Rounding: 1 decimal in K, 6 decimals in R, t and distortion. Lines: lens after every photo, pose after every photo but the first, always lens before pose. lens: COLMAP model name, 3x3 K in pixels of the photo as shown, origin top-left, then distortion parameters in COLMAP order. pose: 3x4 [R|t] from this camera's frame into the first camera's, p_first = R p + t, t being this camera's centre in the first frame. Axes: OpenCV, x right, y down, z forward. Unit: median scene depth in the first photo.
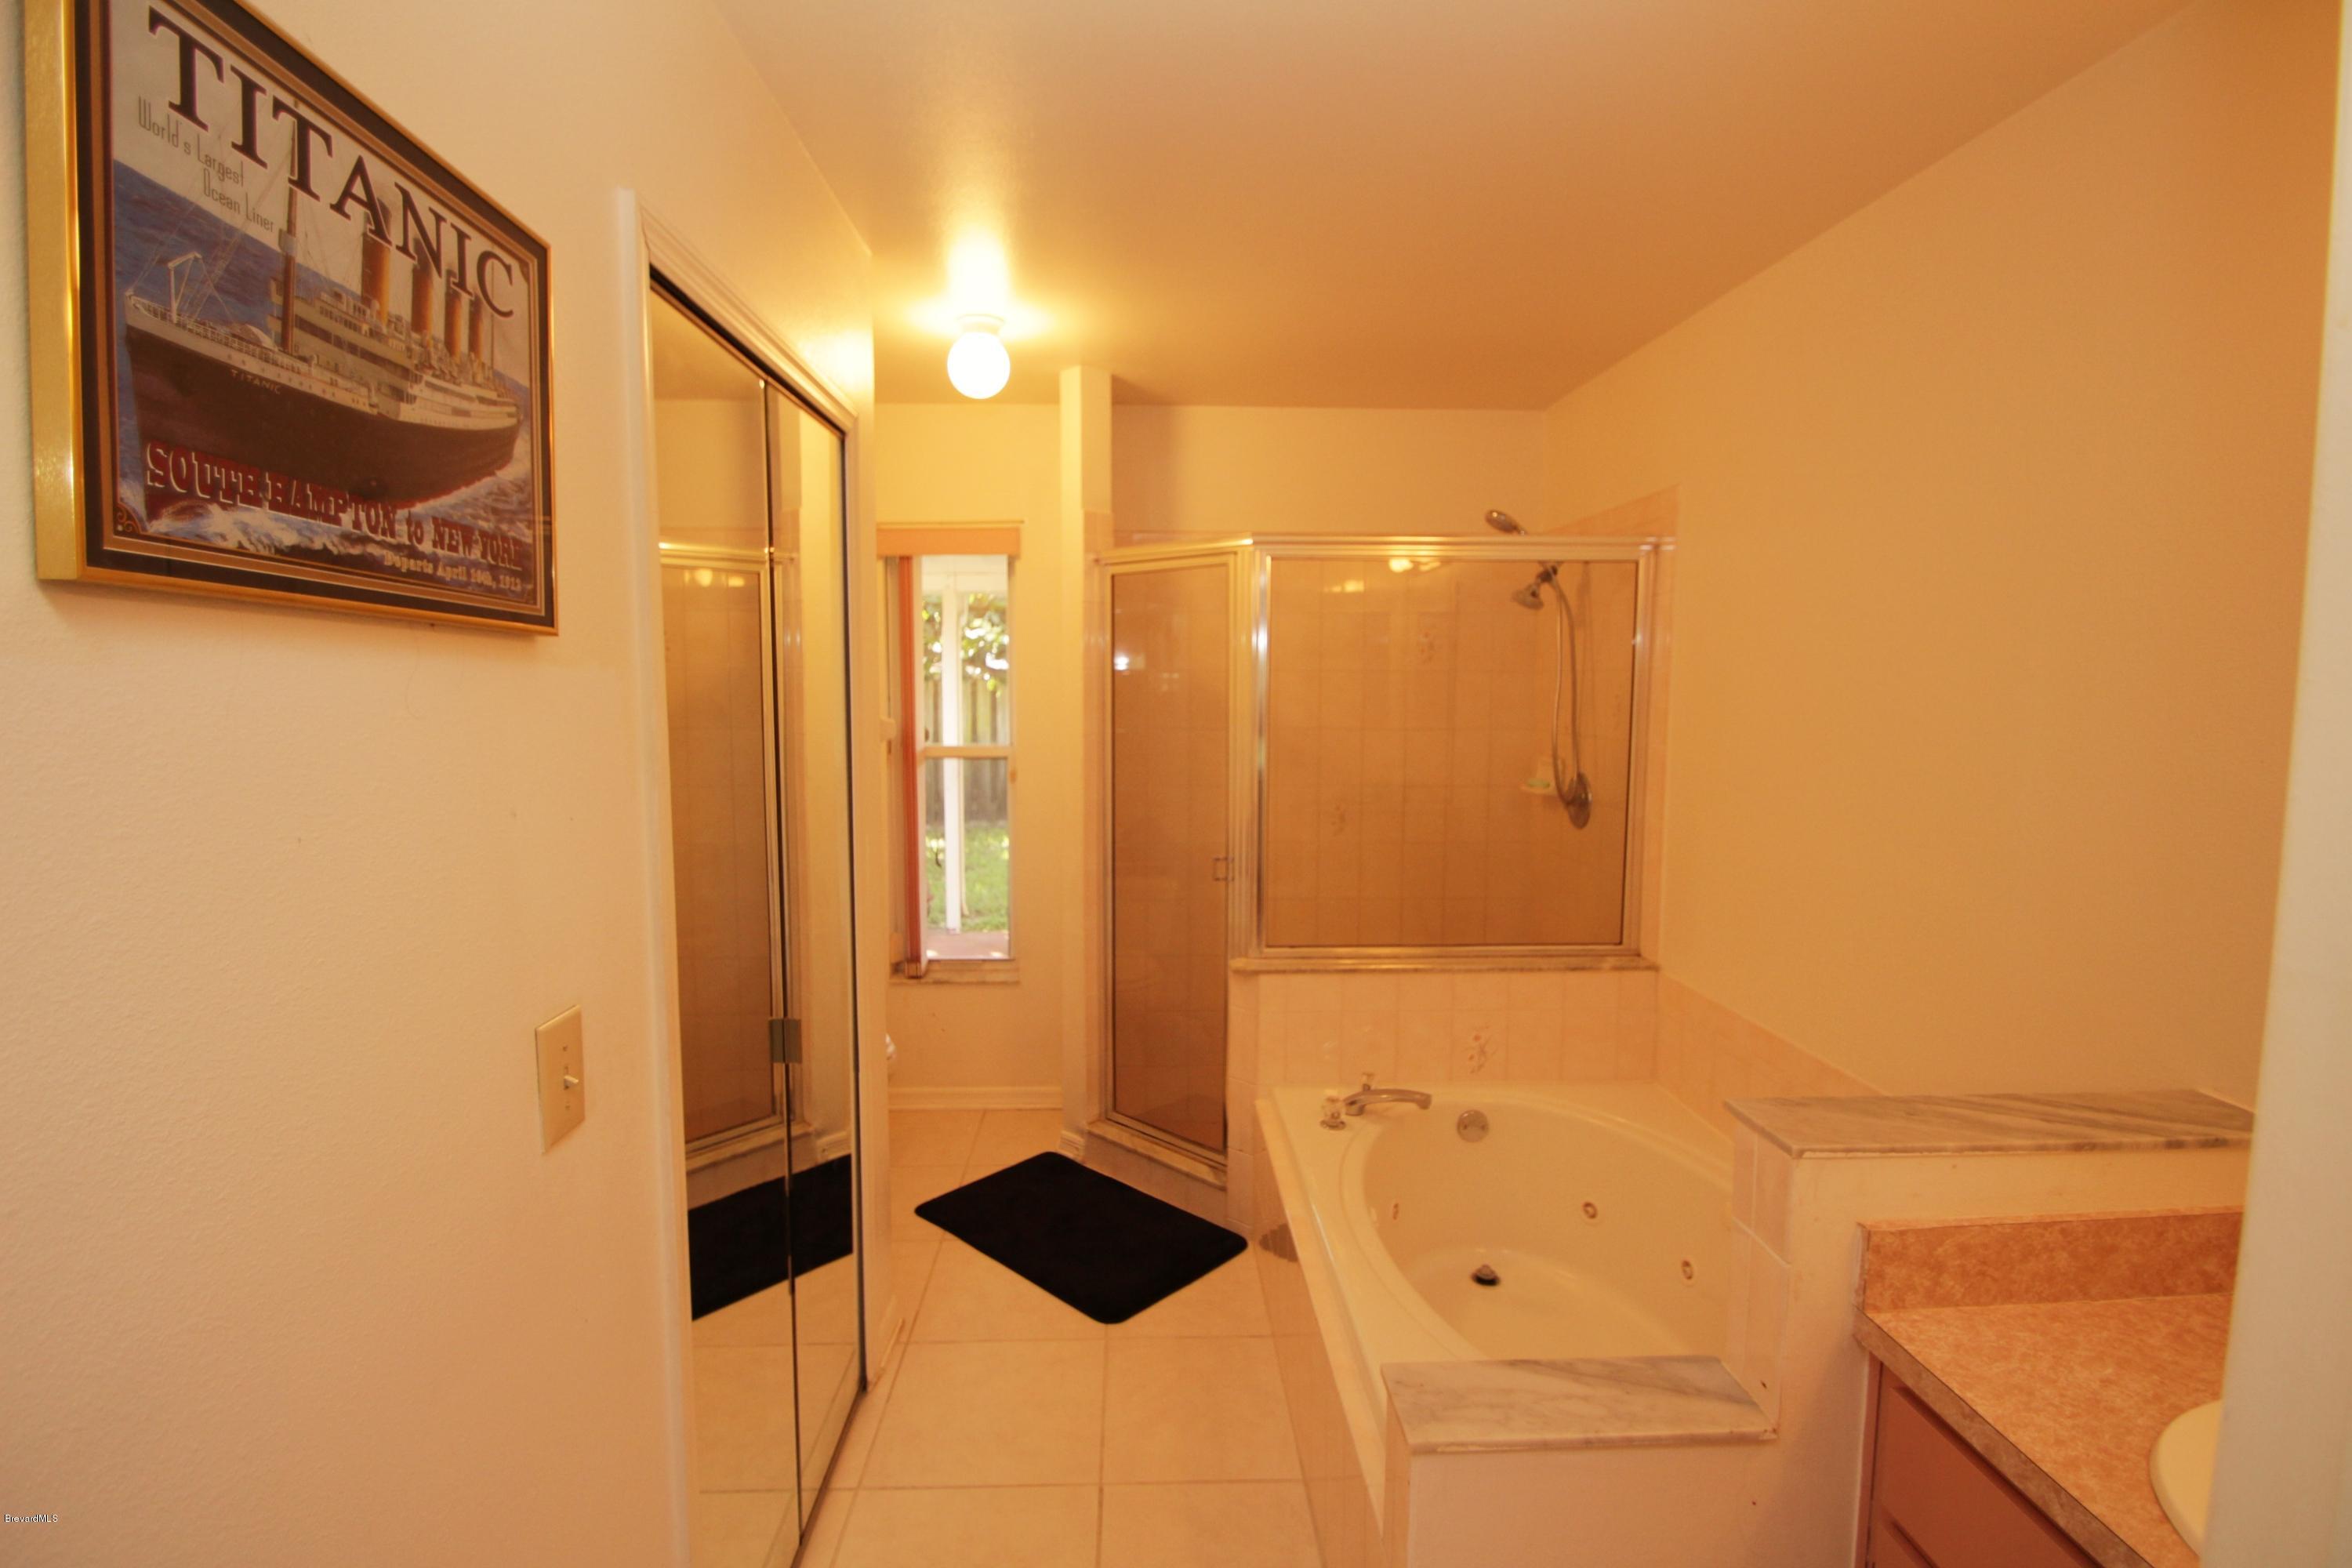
lens RADIAL K [[1111.8, 0, 1161.3], [0, 1111.8, 784.4], [0, 0, 1]] dist [-0.004879, -0.000491]
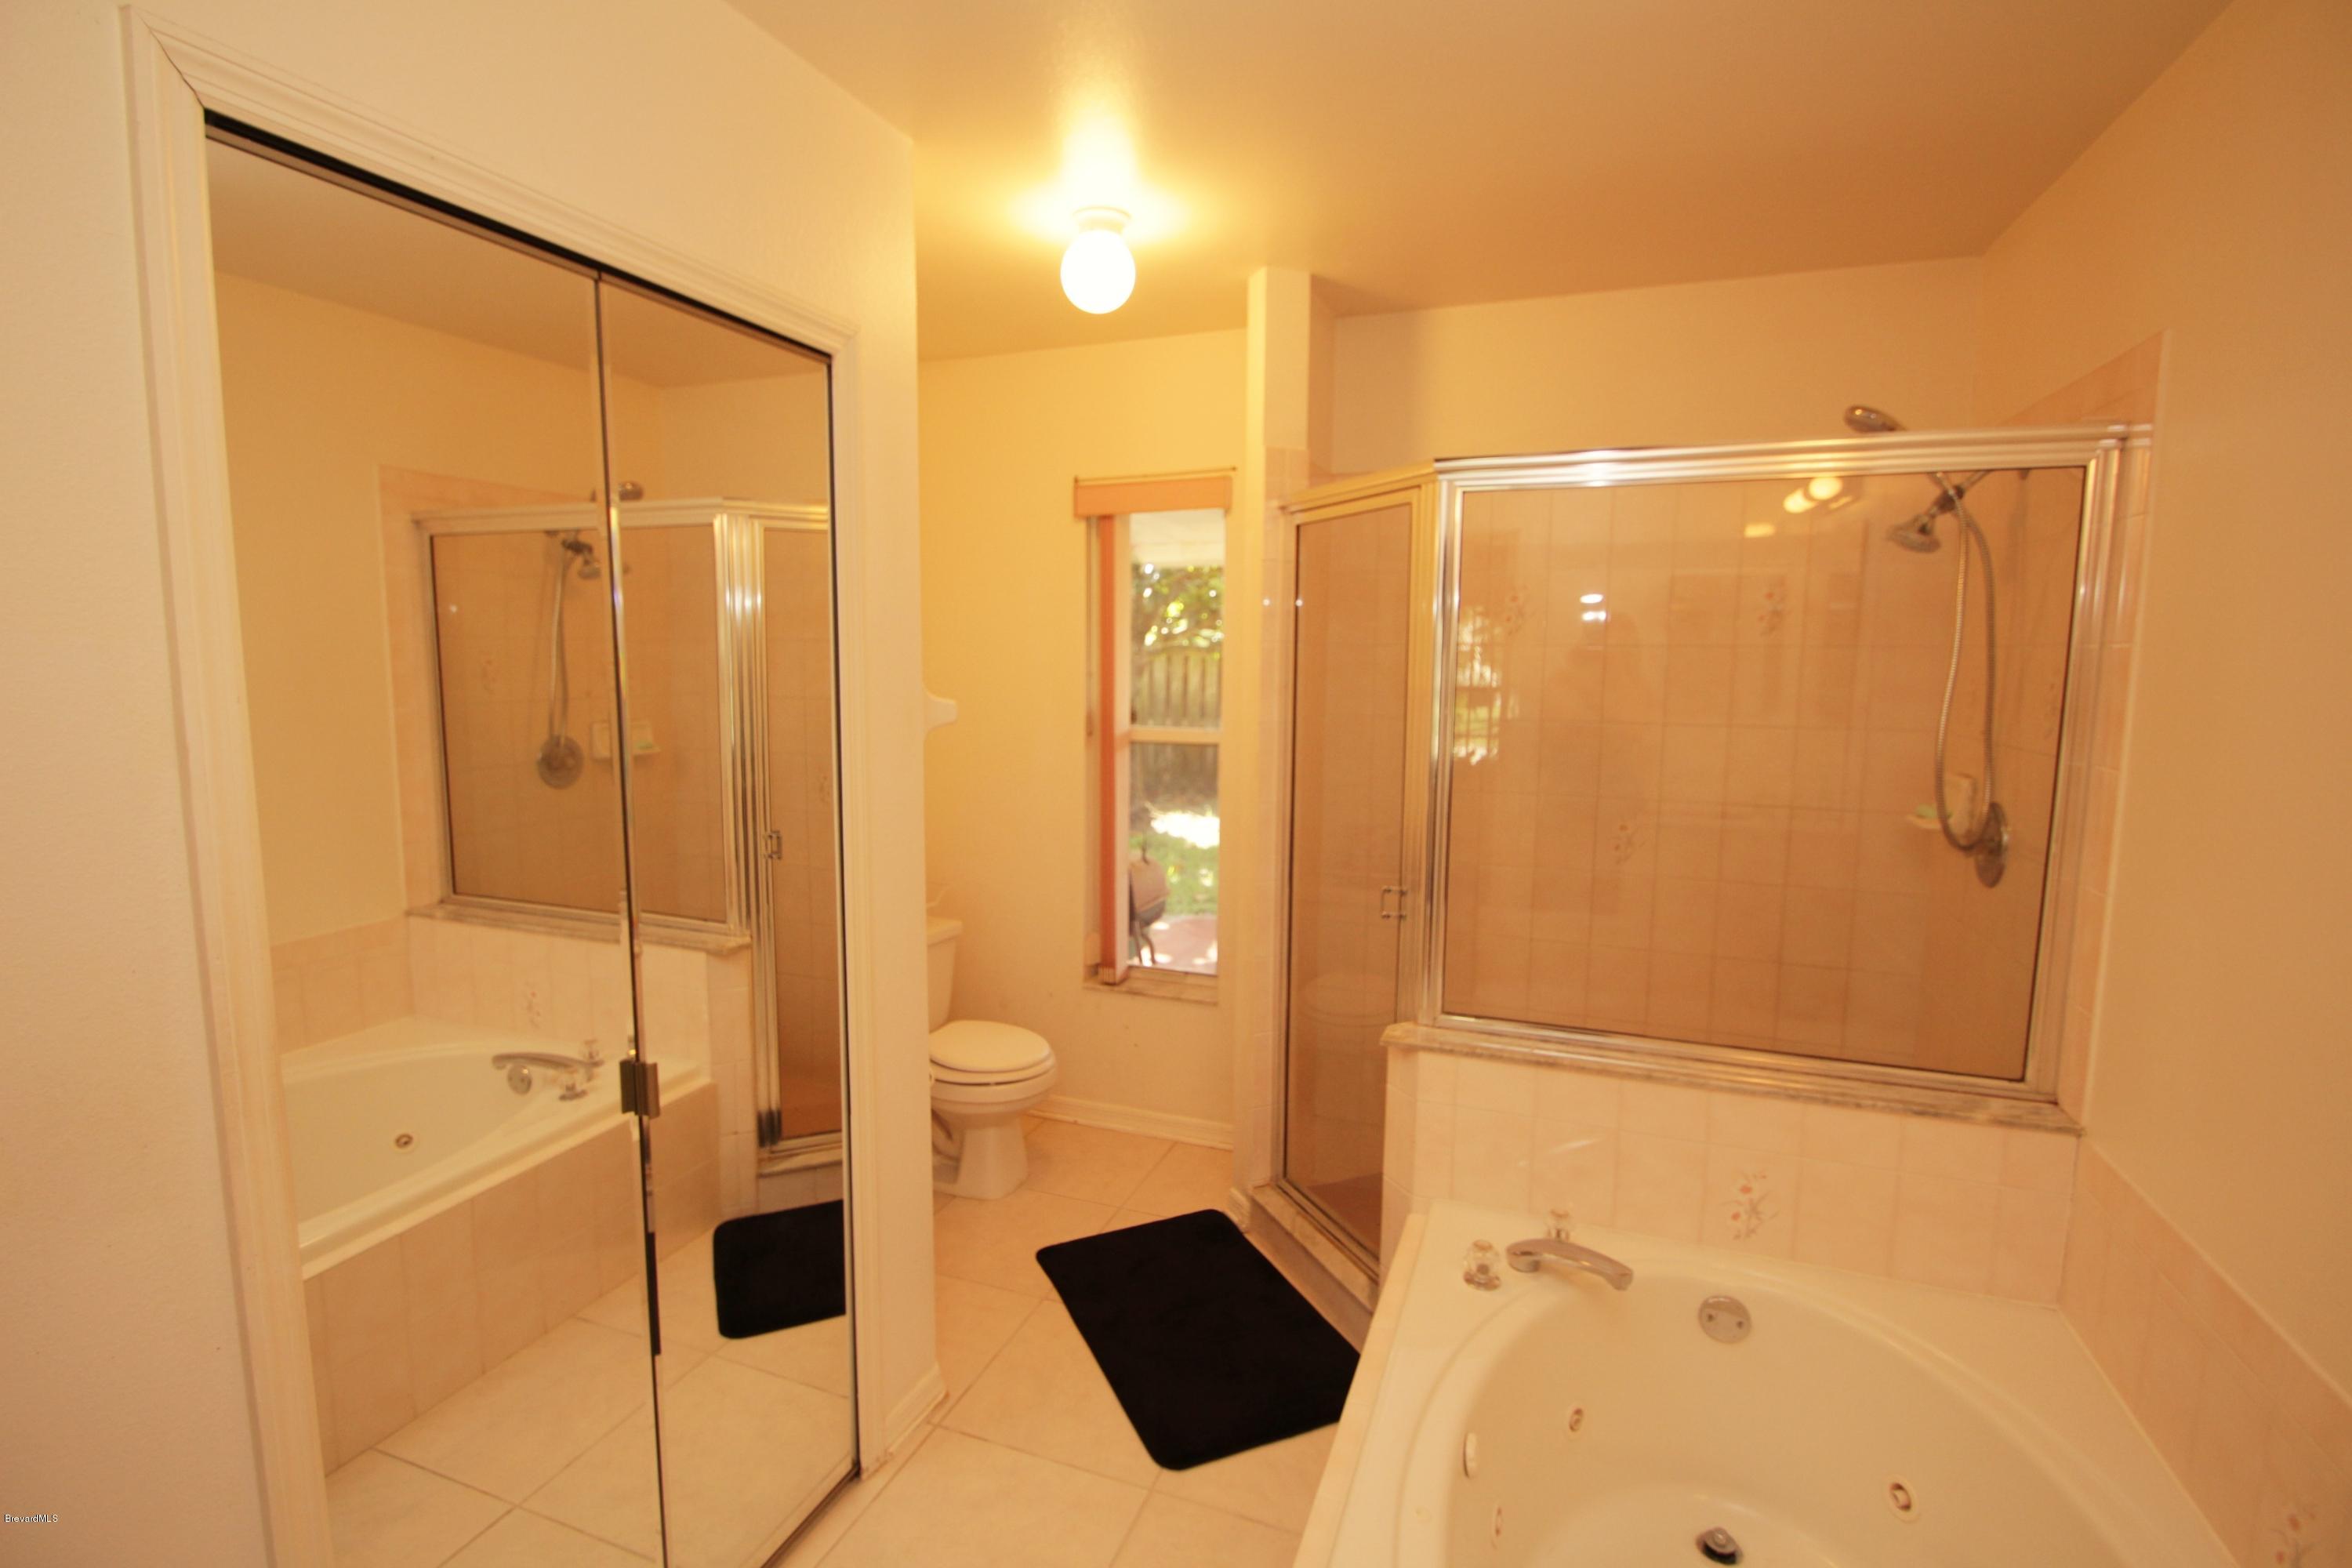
lens RADIAL K [[1102.4, 0, 1169.7], [0, 1102.4, 774.0], [0, 0, 1]] dist [-0.021929, -0.000571]
pose [[0.913900, 0.048796, -0.402995, 0.200631], [-0.042922, 0.998800, 0.023601, -0.022322], [0.403663, -0.004272, 0.914898, 0.231559]]
